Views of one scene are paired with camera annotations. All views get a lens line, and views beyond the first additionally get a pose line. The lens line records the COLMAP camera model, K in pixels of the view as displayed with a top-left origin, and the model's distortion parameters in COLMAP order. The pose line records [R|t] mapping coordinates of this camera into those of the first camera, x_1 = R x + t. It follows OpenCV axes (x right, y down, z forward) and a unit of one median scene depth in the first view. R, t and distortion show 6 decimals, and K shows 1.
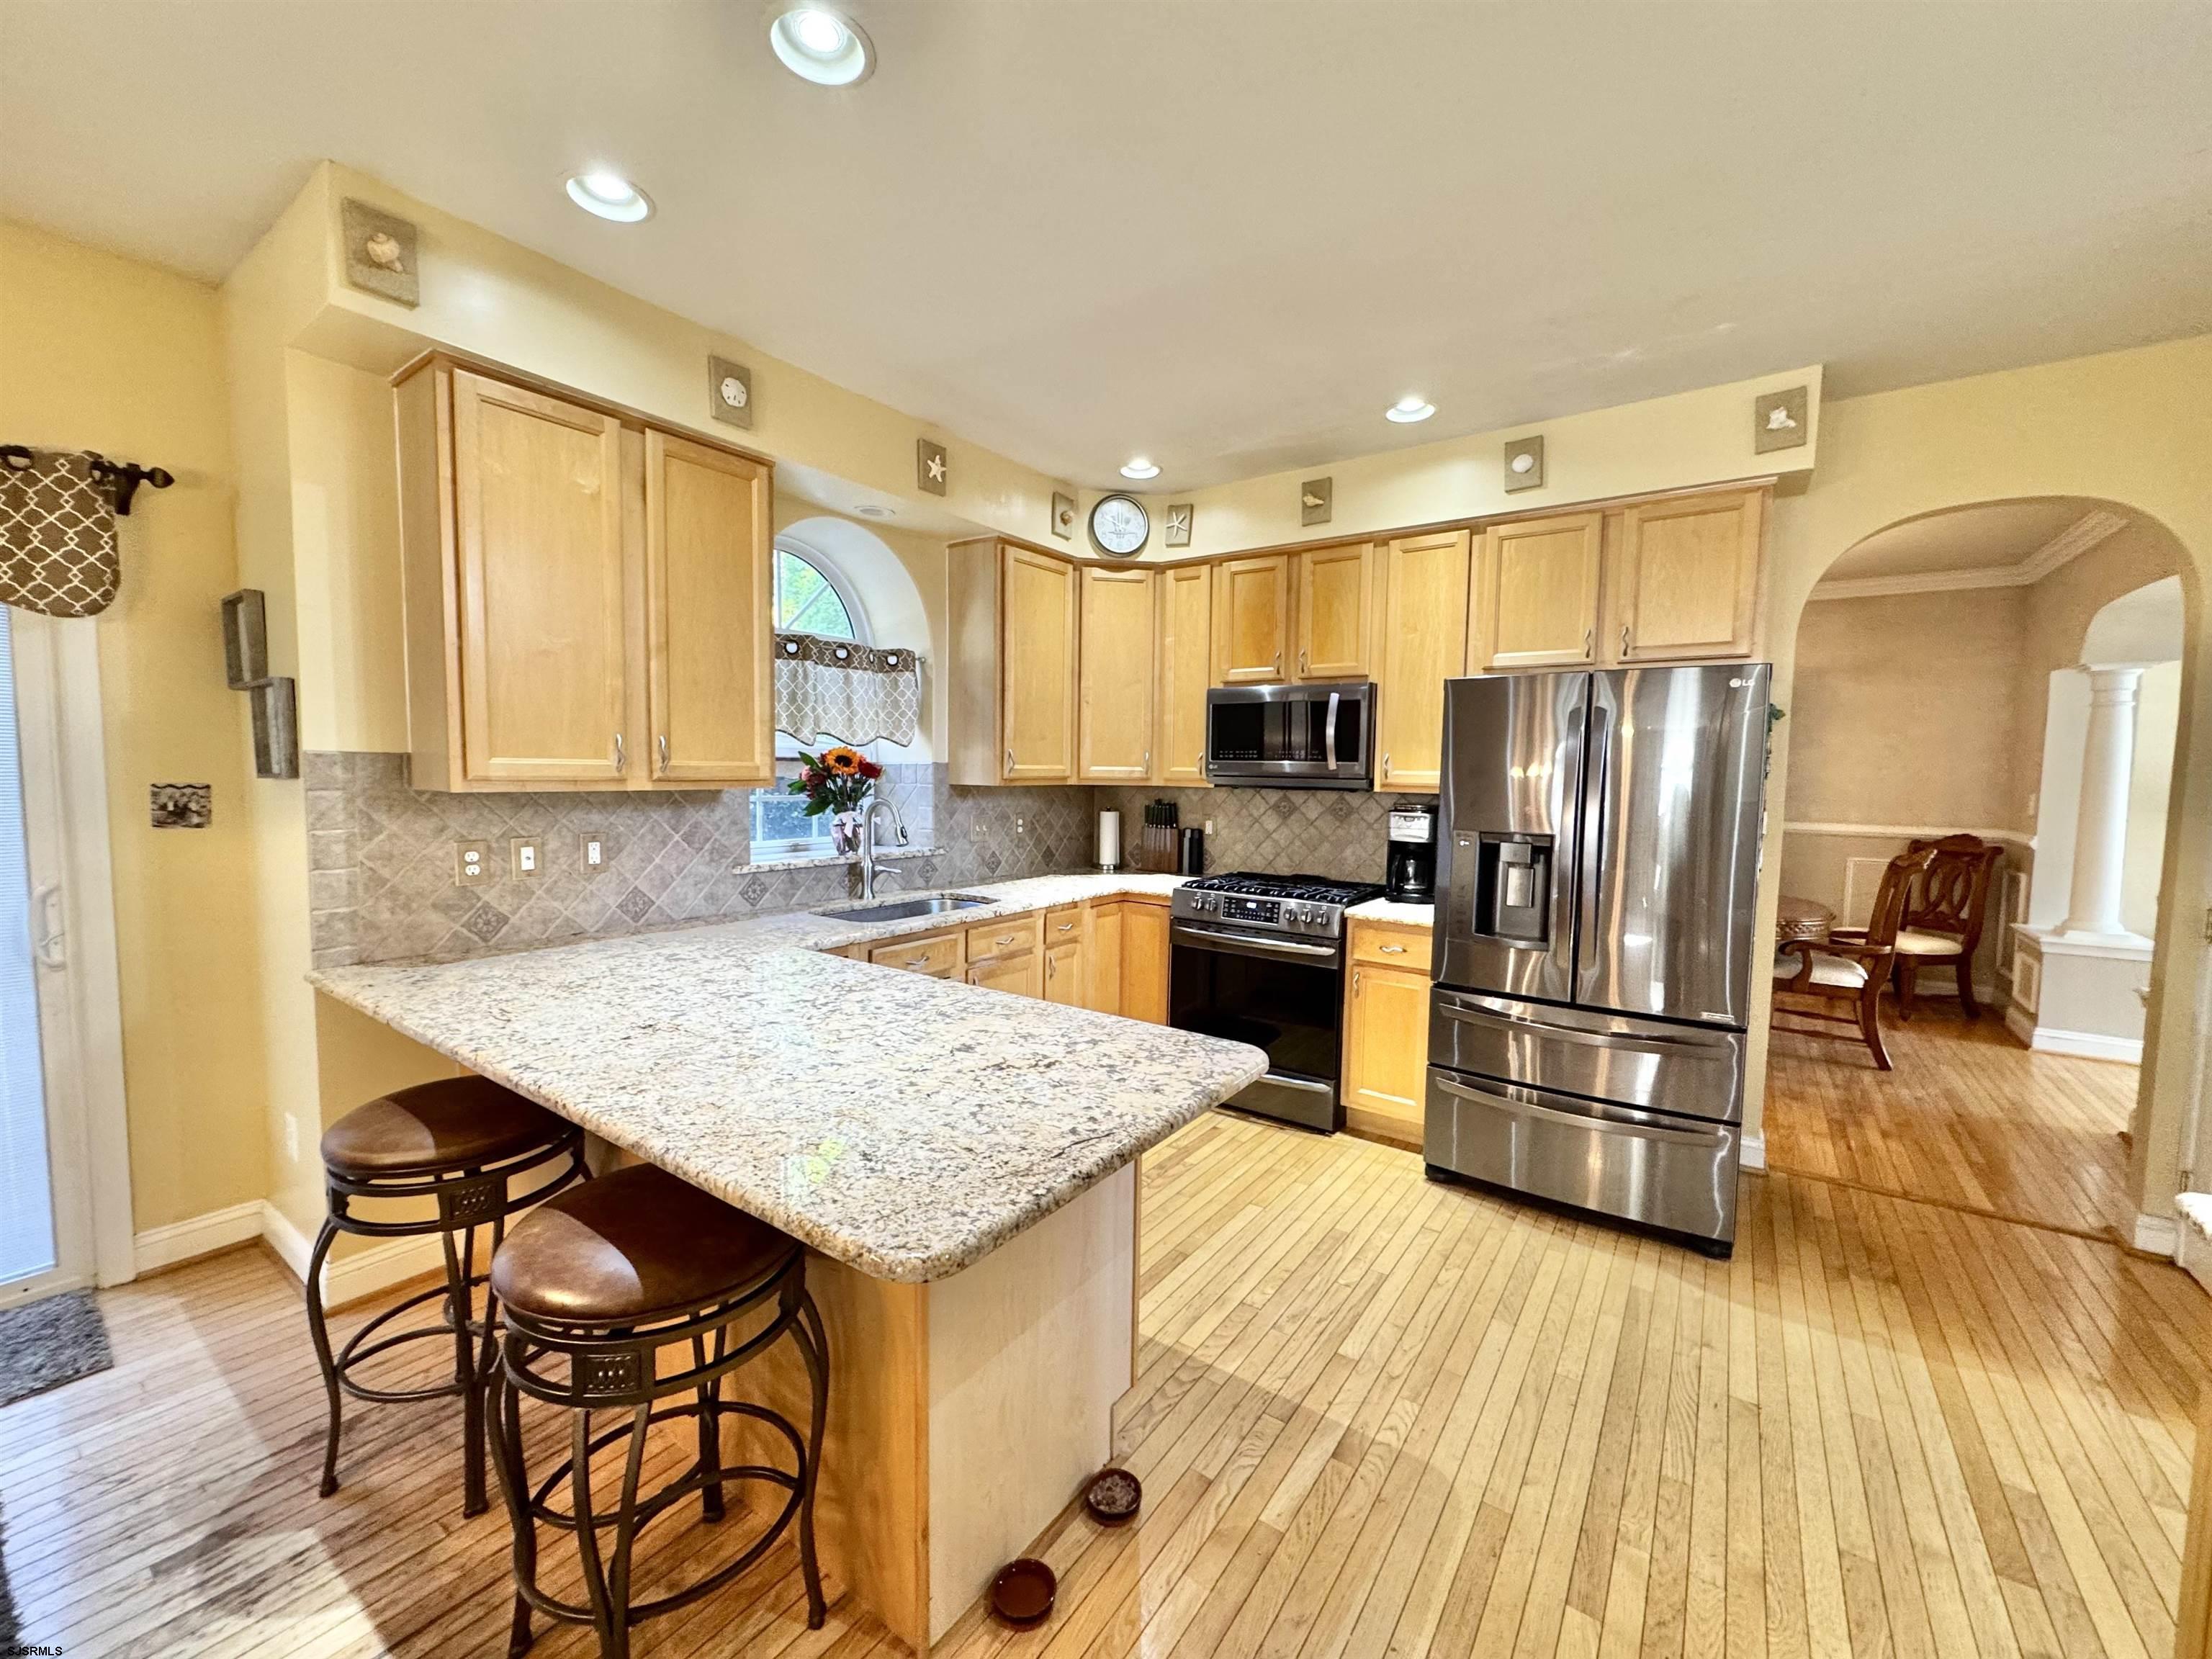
lens RADIAL K [[880.0, 0, 1106.1], [0, 880.0, 826.2], [0, 0, 1]] dist [-0.001654, 0.000106]
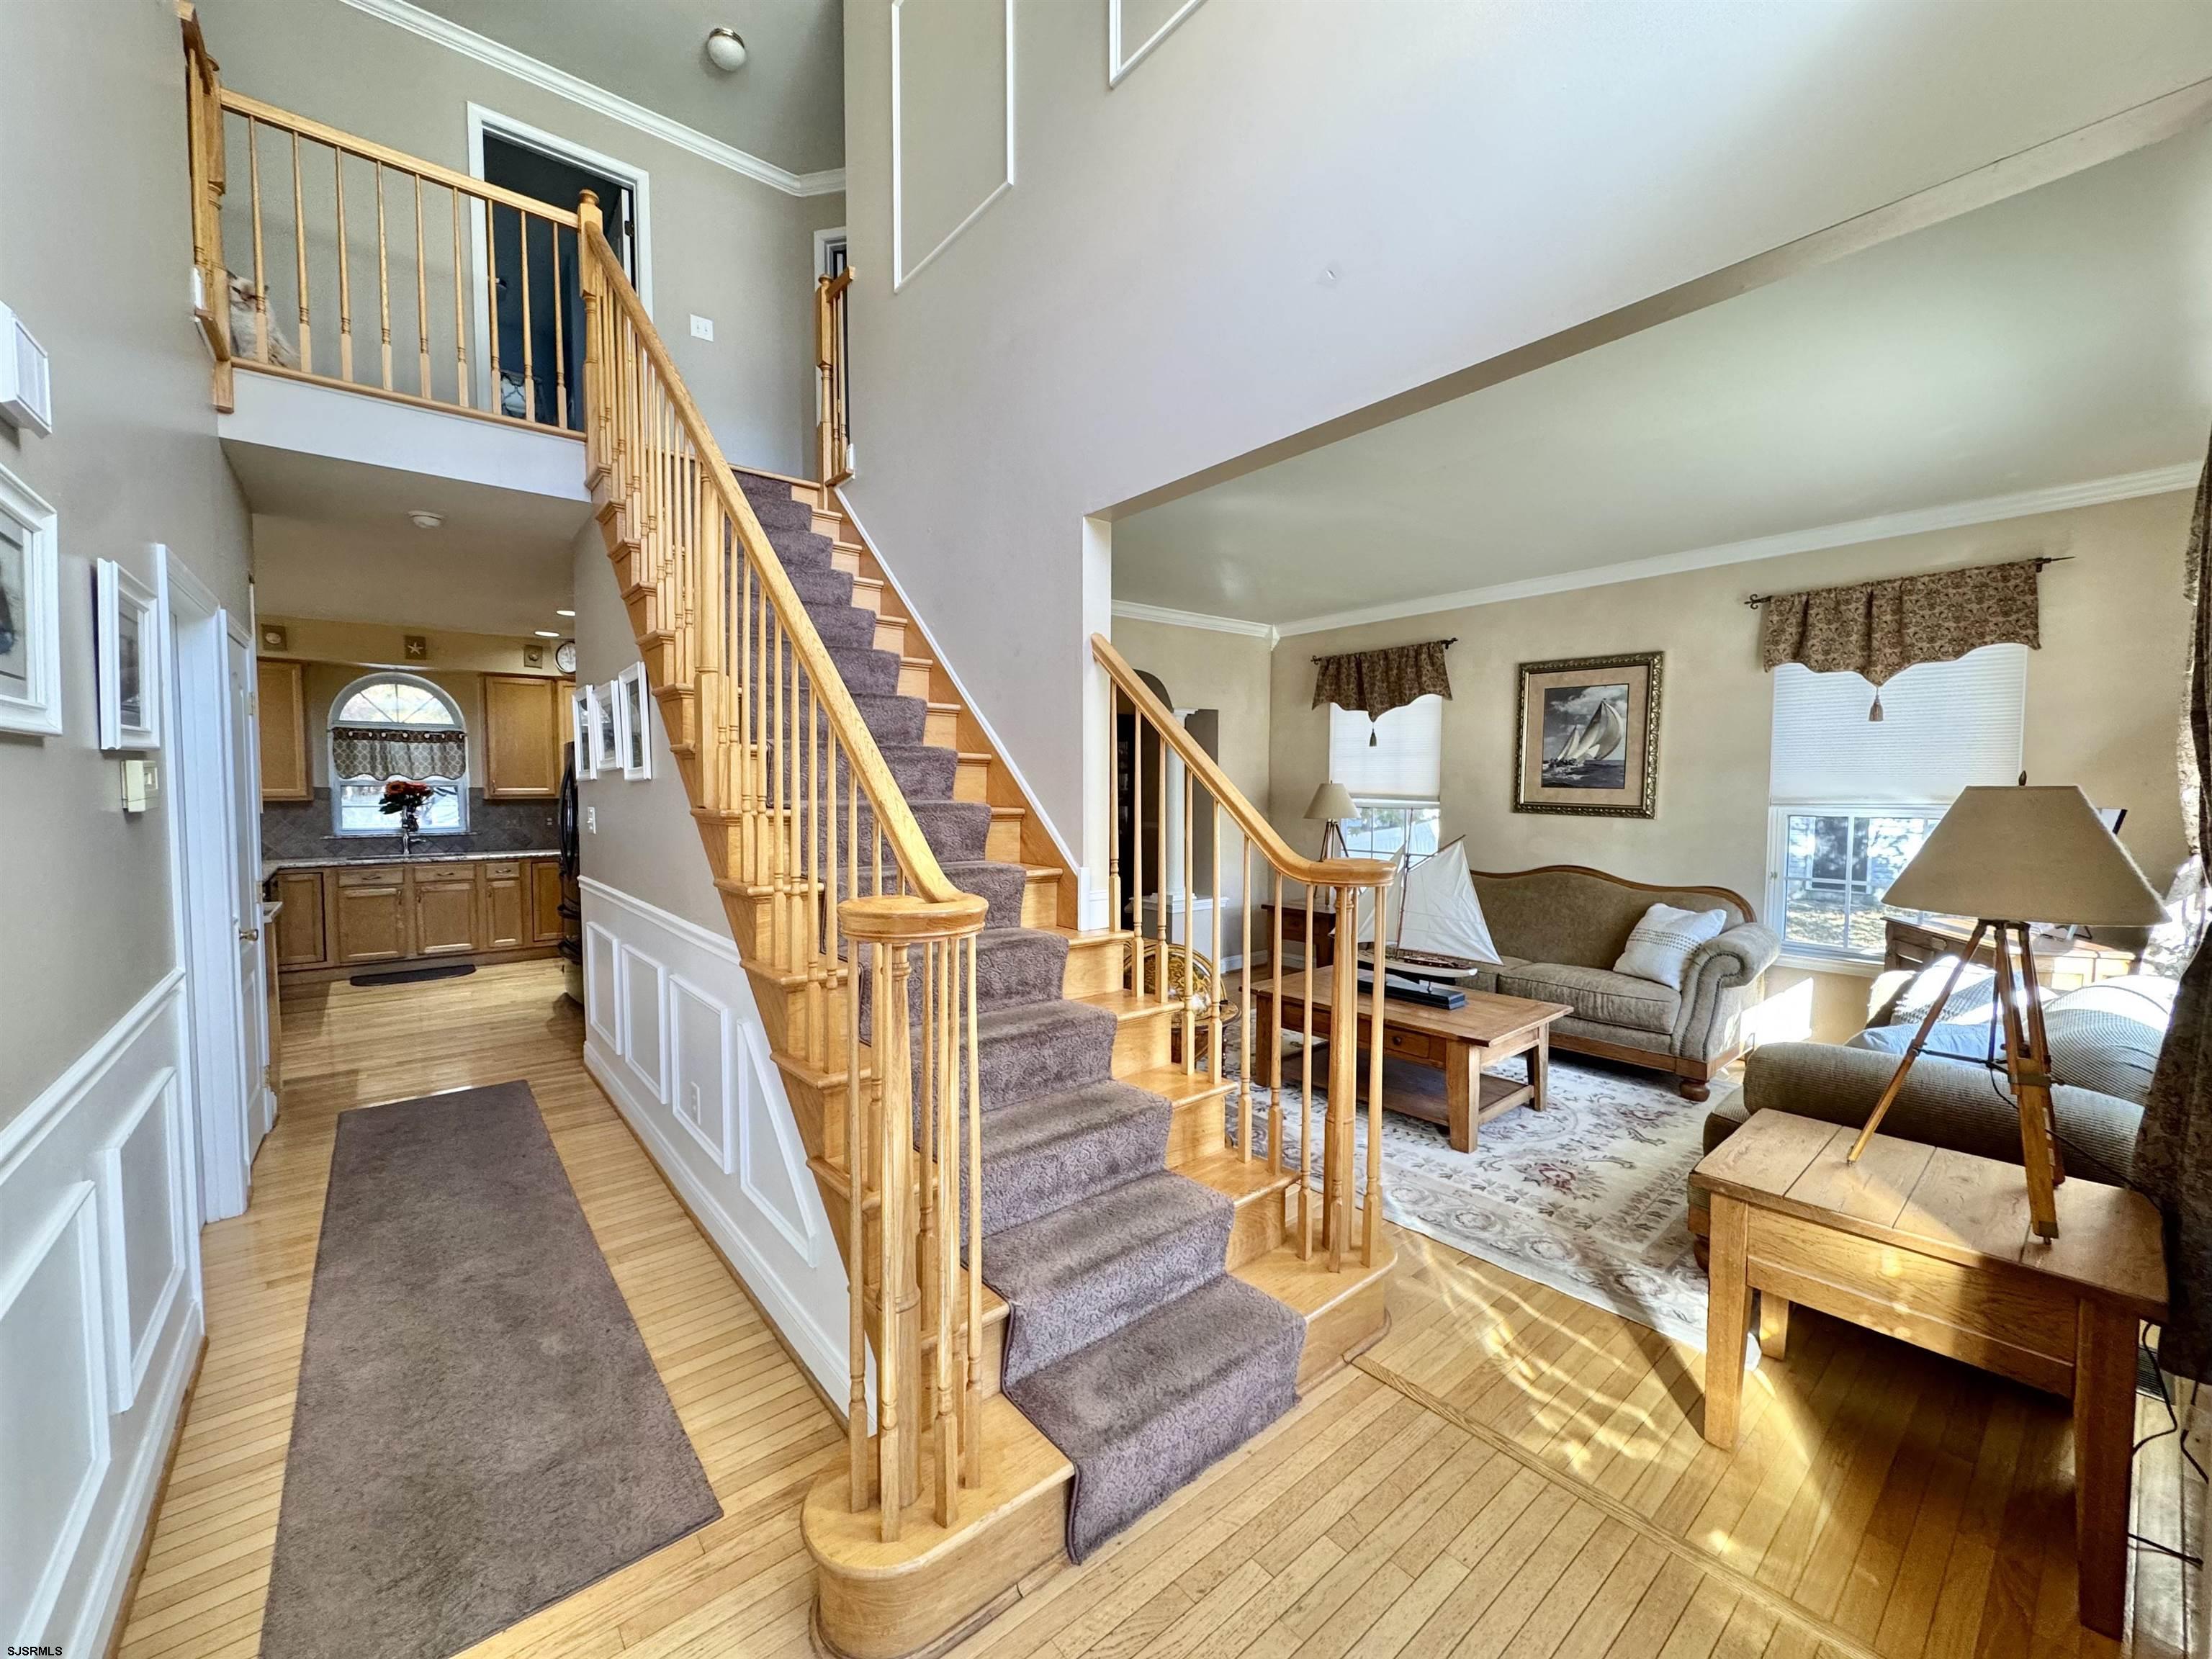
lens RADIAL K [[880.0, 0, 1106.1], [0, 880.0, 826.2], [0, 0, 1]] dist [-0.001654, 0.000106]
pose [[0.965007, -0.002131, -0.262215, 1.954473], [-0.003392, 0.999782, -0.020609, 0.056333], [0.262202, 0.020777, 0.964789, -0.587659]]
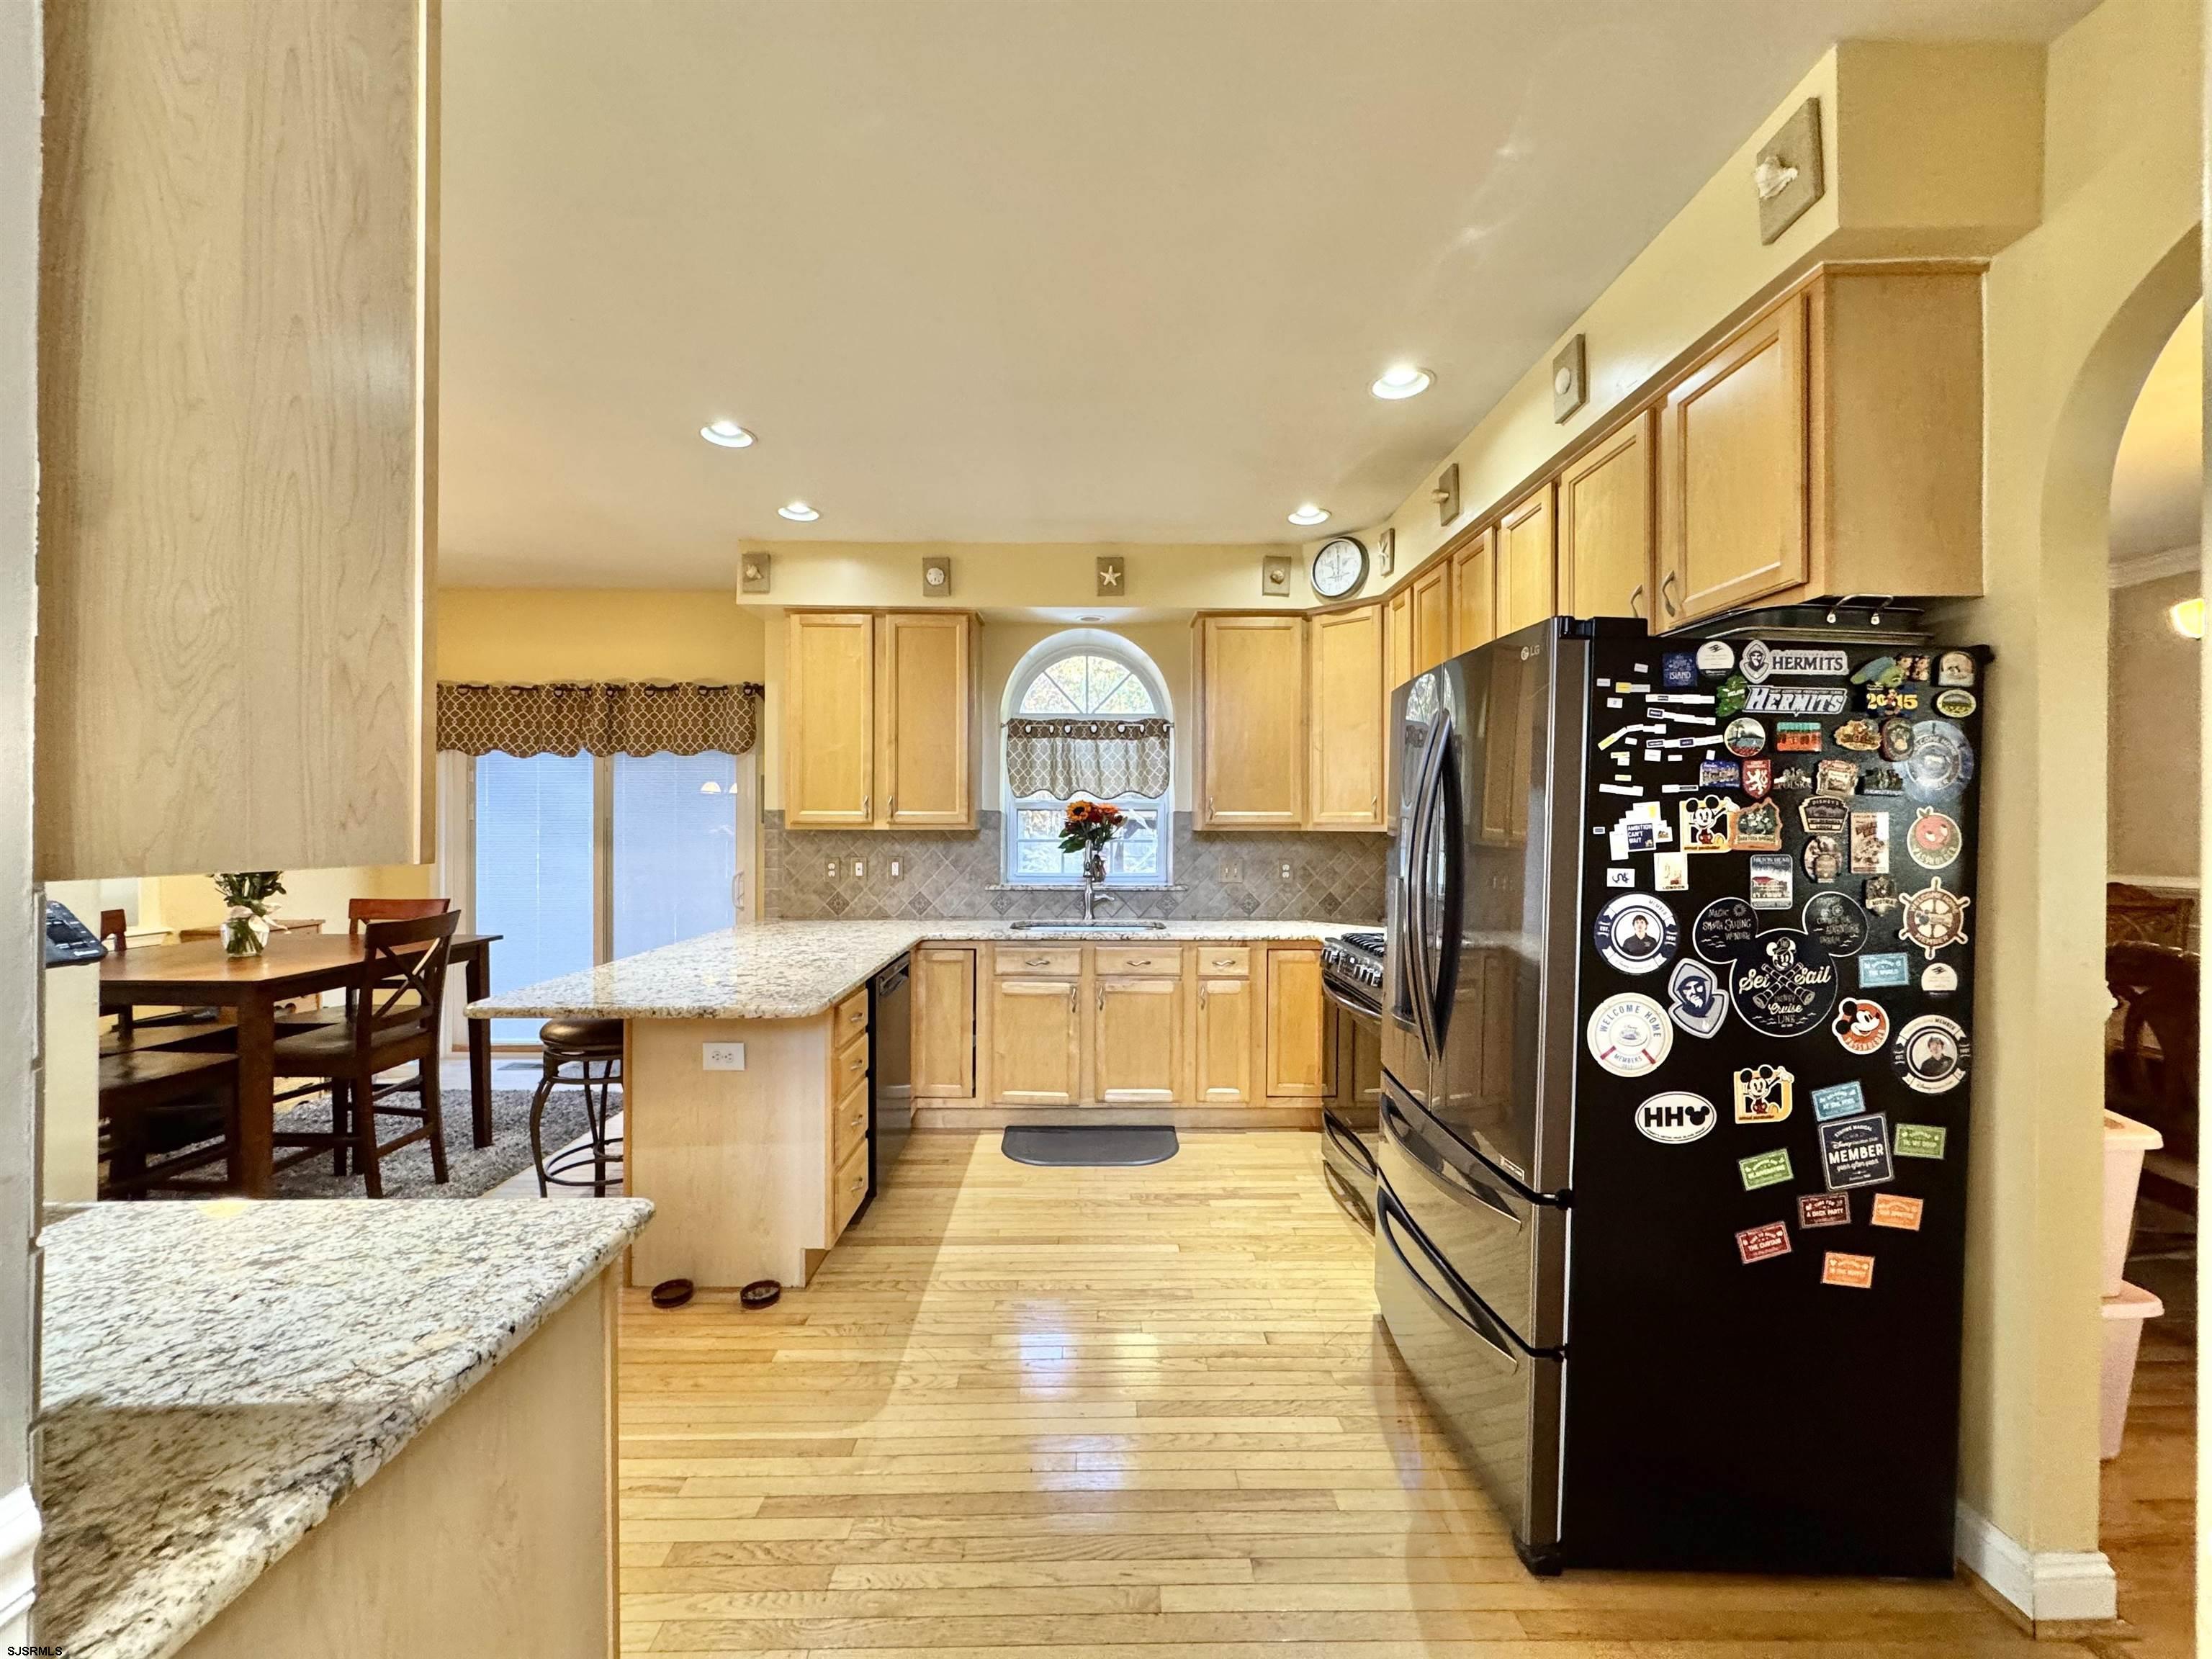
lens RADIAL K [[880.0, 0, 1106.1], [0, 880.0, 826.2], [0, 0, 1]] dist [-0.001654, 0.000106]
pose [[0.591076, -0.010578, -0.806546, 0.810892], [-0.048382, 0.997649, -0.048541, 0.009598], [0.805163, 0.067713, 0.589175, 0.281352]]
